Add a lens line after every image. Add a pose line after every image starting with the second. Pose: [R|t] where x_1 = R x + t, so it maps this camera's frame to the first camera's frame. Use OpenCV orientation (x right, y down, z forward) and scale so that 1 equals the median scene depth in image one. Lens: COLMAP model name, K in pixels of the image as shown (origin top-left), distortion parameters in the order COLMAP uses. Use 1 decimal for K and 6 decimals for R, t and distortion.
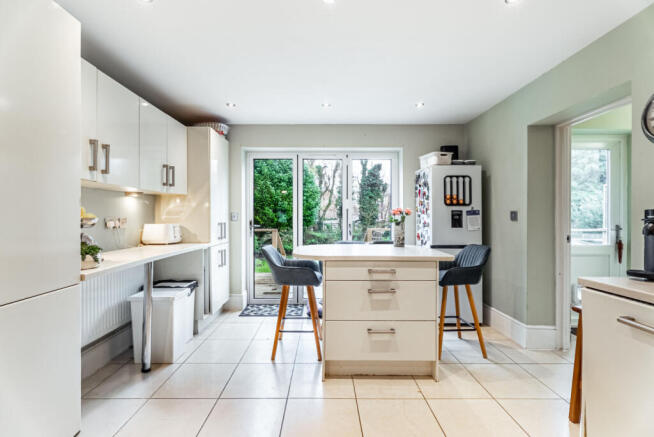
lens RADIAL K [[293.6, 0, 322.0], [0, 293.6, 218.2], [0, 0, 1]] dist [0.003855, 0.000050]
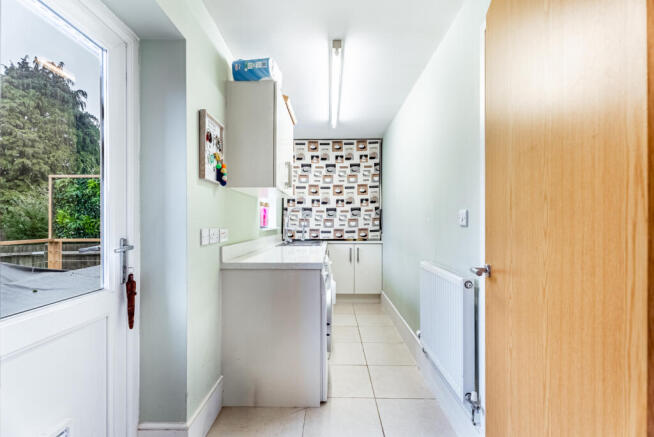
lens RADIAL K [[293.6, 0, 324.2], [0, 293.6, 223.2], [0, 0, 1]] dist [0.003855, 0.000050]
pose [[0.028579, 0.000781, 0.999591, 0.210479], [0.000622, 0.999999, -0.000799, 0.000418], [-0.999591, 0.000645, 0.028579, 0.250005]]
